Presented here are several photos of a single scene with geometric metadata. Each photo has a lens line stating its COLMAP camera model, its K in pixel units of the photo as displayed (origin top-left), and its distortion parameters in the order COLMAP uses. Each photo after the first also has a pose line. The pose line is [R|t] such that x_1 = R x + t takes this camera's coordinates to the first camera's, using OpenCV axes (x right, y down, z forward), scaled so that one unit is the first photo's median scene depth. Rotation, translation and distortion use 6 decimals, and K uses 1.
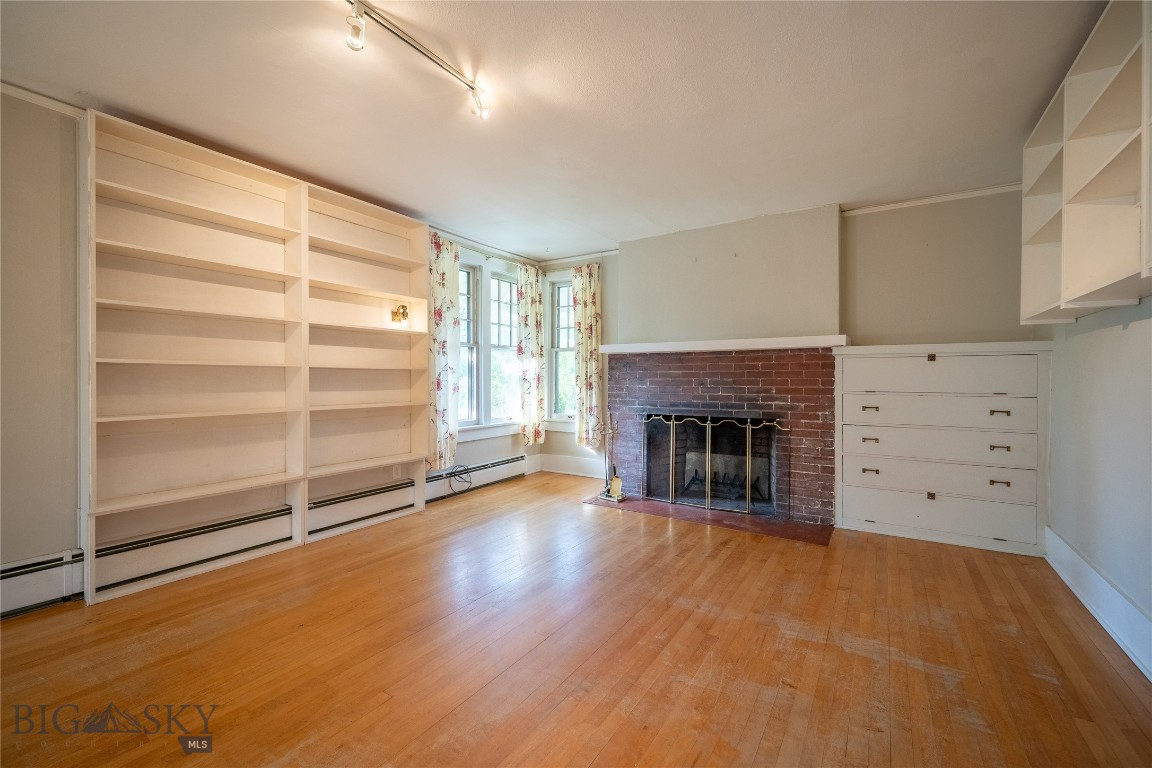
lens RADIAL K [[472.1, 0, 590.0], [0, 472.1, 380.8], [0, 0, 1]] dist [0.000554, -0.000607]
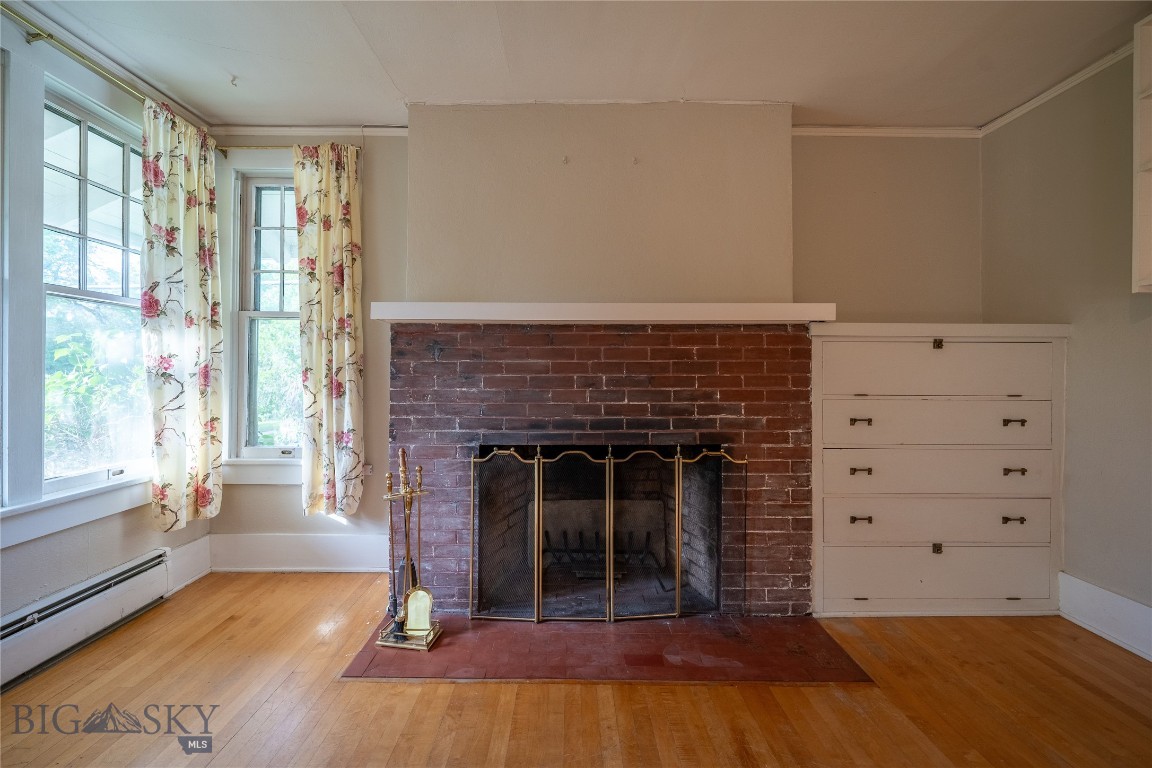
lens RADIAL K [[472.1, 0, 568.1], [0, 472.1, 370.5], [0, 0, 1]] dist [0.000554, -0.000607]
pose [[0.850413, 0.005000, 0.526093, -0.067437], [0.001527, 0.999927, -0.011972, -0.002695], [-0.526114, 0.010985, 0.850343, 0.562741]]
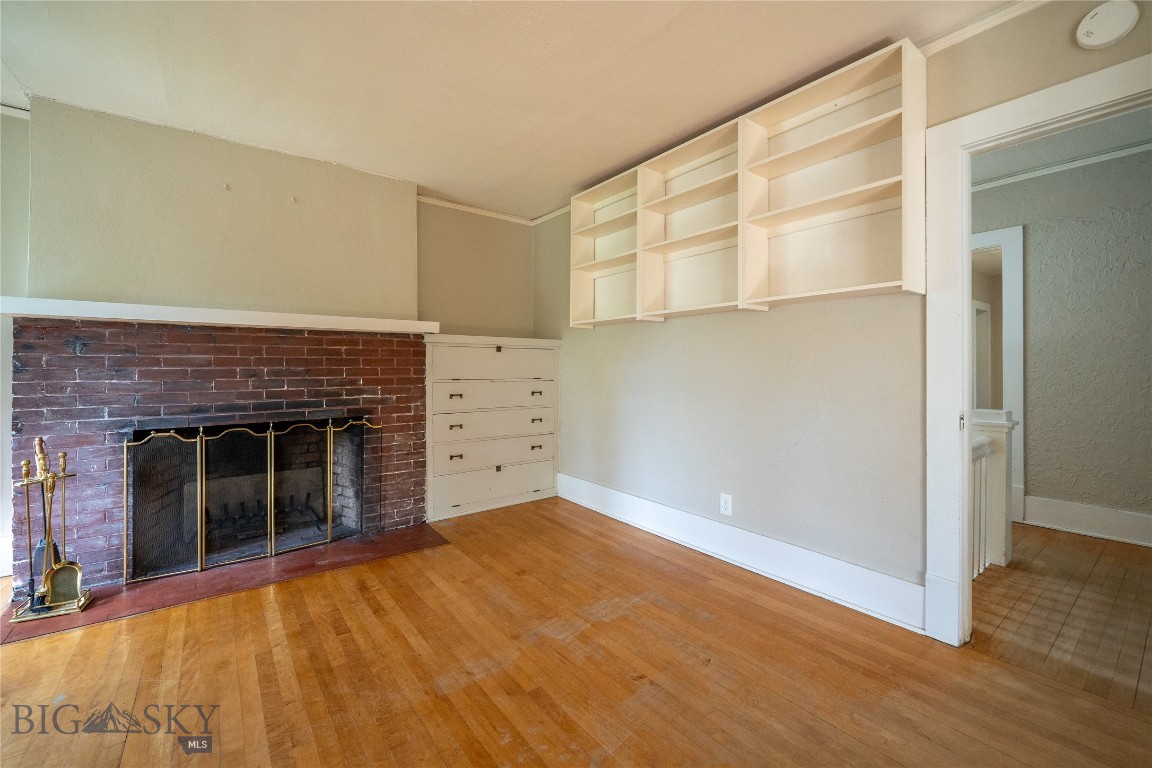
lens RADIAL K [[472.1, 0, 575.5], [0, 472.1, 366.9], [0, 0, 1]] dist [0.000554, -0.000607]
pose [[0.354197, 0.000061, 0.935171, -0.233597], [0.007181, 0.999970, -0.002785, -0.000168], [-0.935143, 0.007702, 0.354186, 0.331986]]
